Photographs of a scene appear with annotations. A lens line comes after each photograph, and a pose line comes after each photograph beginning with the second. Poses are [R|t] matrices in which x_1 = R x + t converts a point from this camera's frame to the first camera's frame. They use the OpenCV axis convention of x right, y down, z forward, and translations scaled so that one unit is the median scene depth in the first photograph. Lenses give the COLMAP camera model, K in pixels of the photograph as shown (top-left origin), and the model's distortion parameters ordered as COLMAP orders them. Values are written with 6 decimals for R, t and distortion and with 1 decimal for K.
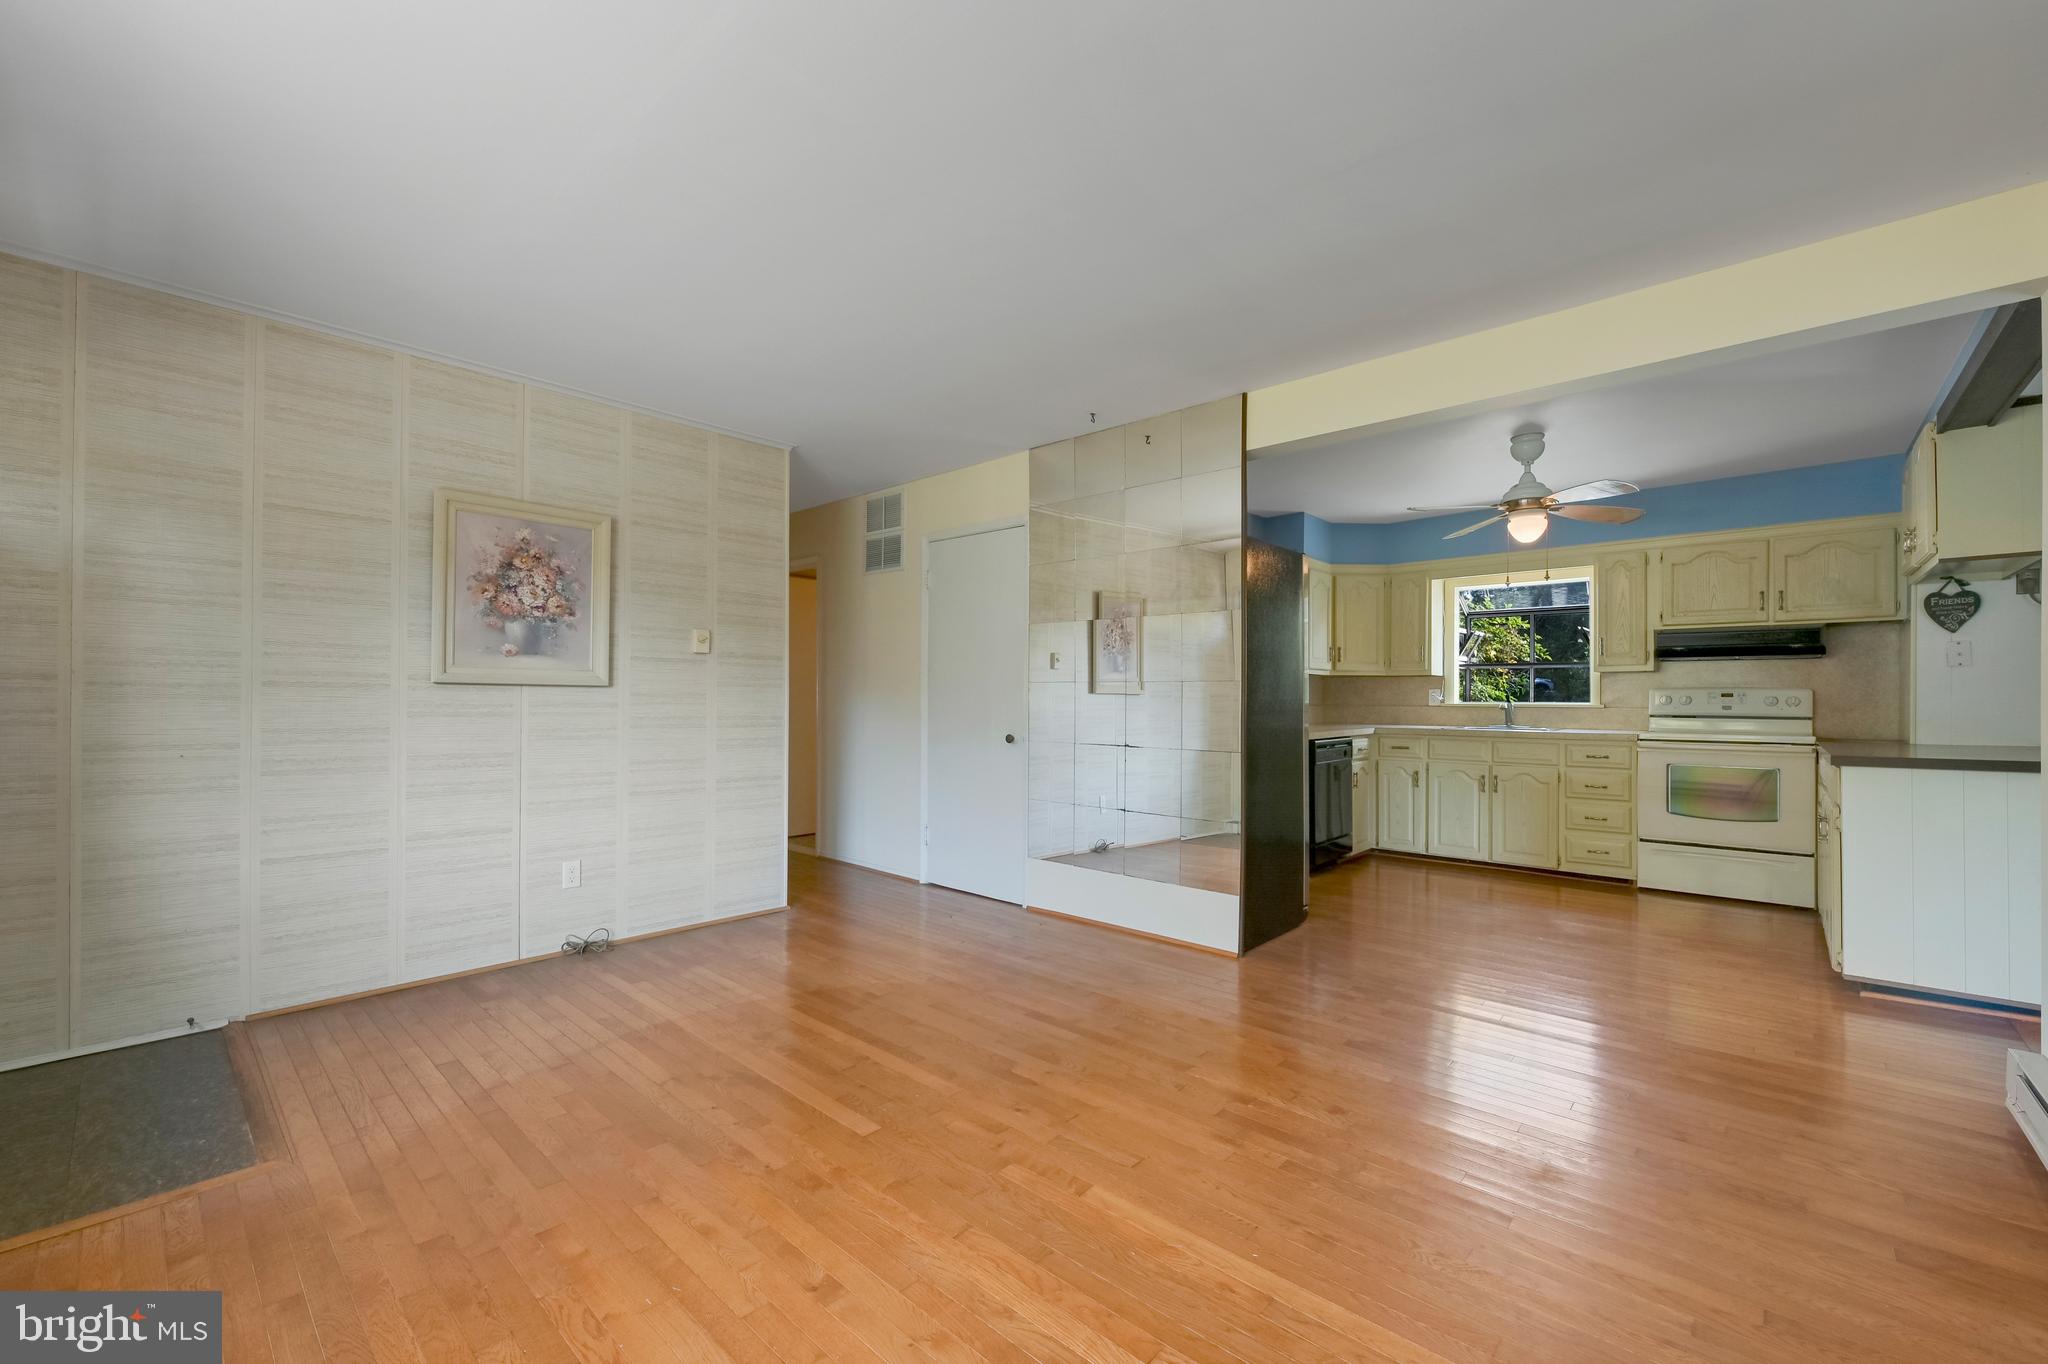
lens RADIAL K [[819.2, 0, 1027.2], [0, 819.2, 685.6], [0, 0, 1]] dist [-0.011251, -0.000337]
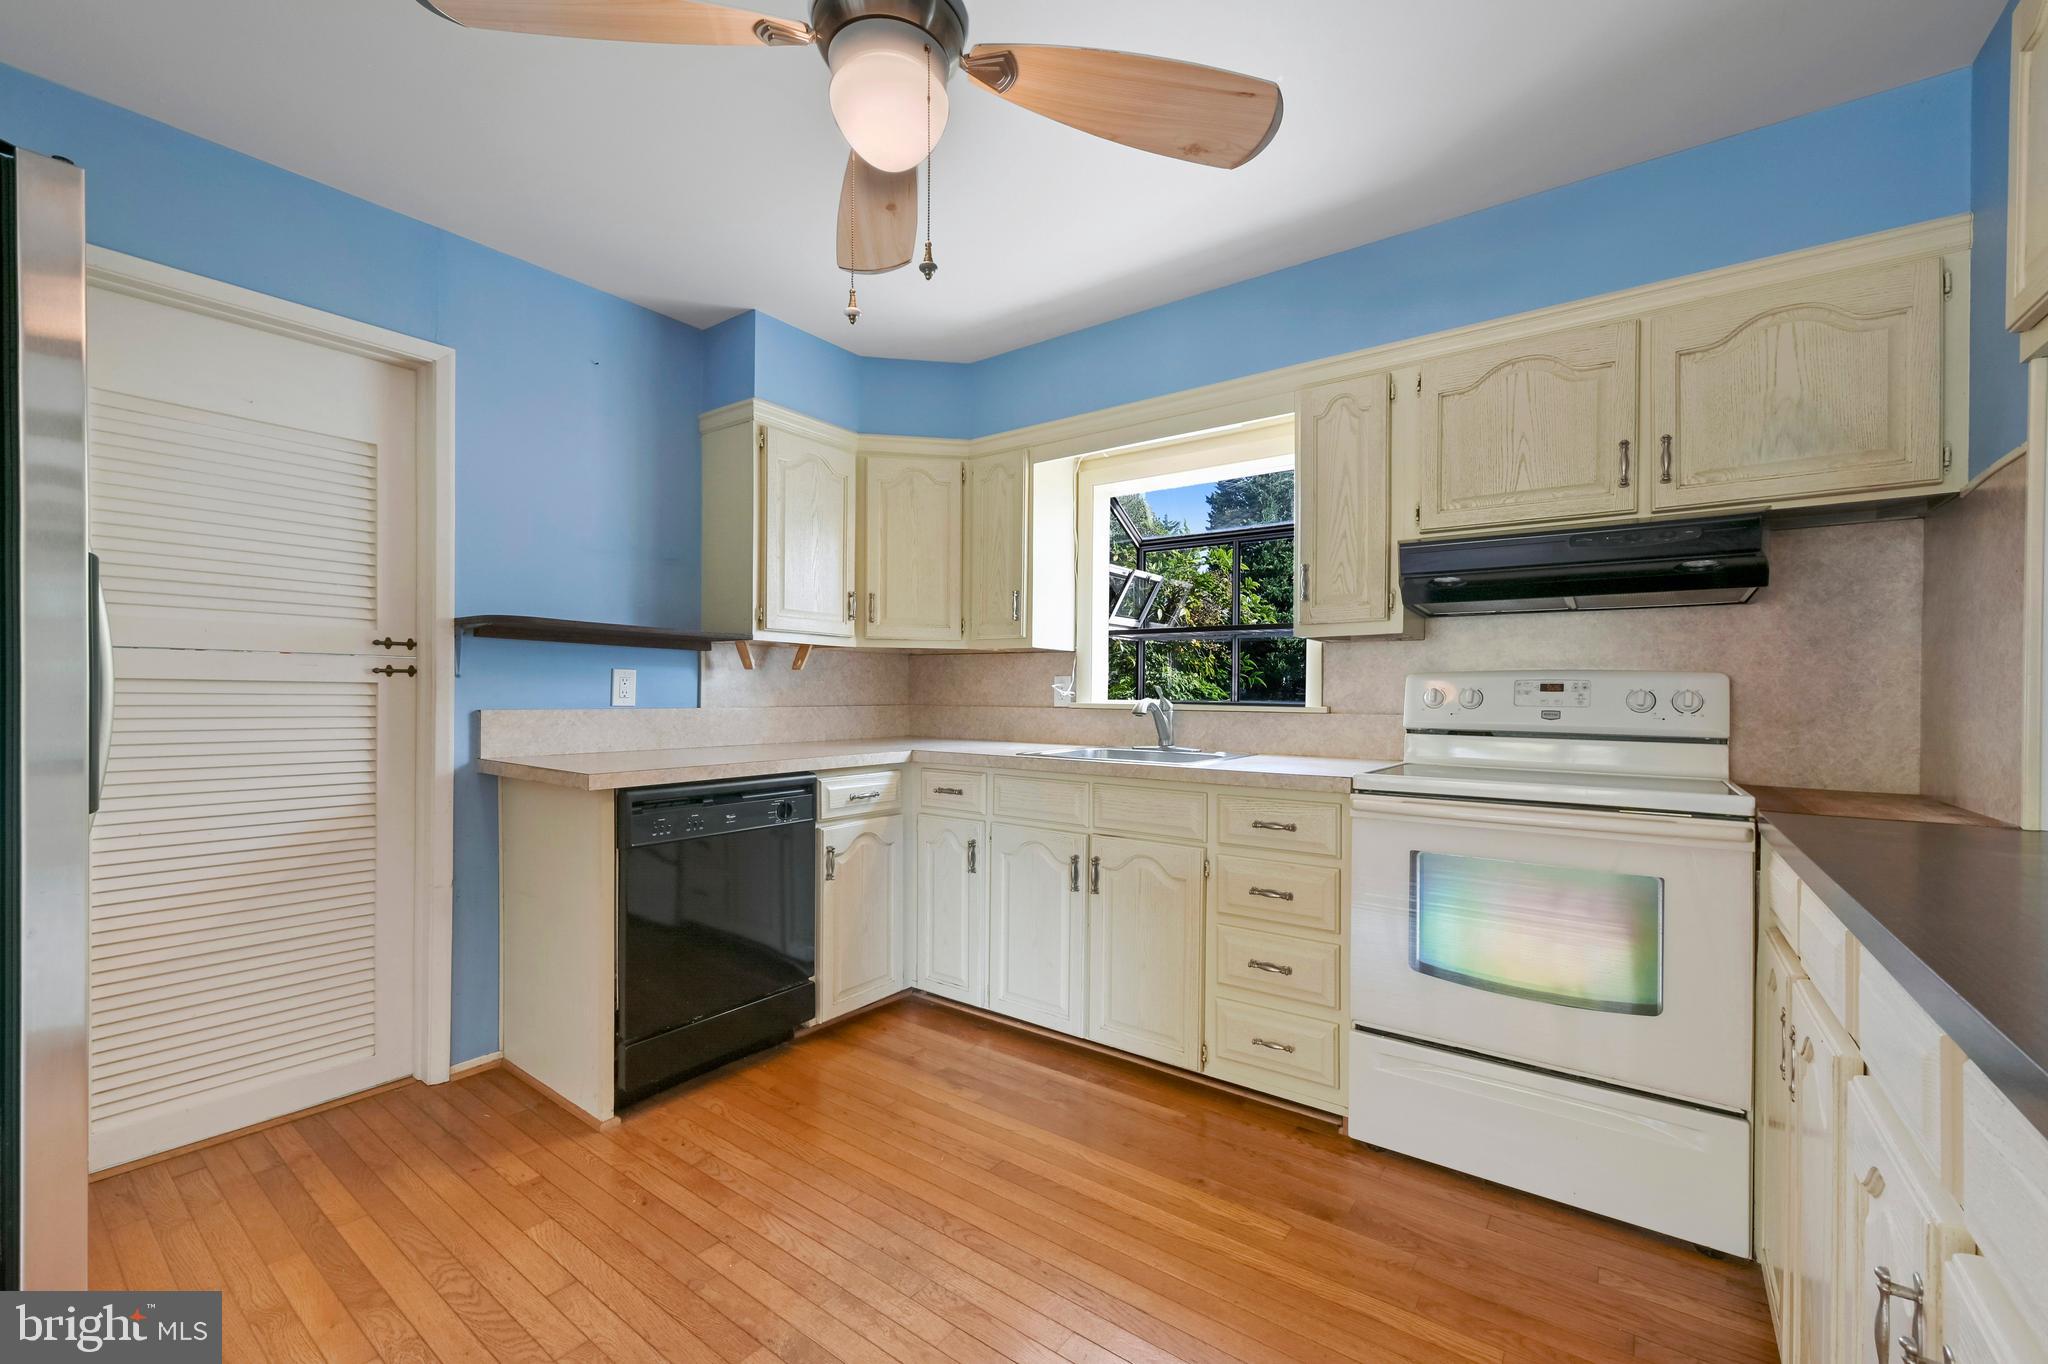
lens RADIAL K [[819.2, 0, 1031.2], [0, 819.2, 683.9], [0, 0, 1]] dist [-0.011251, -0.000337]
pose [[0.994168, 0.005834, 0.107683, 0.512727], [-0.006038, 0.999981, 0.001567, 0.010614], [-0.107672, -0.002208, 0.994184, 0.566511]]
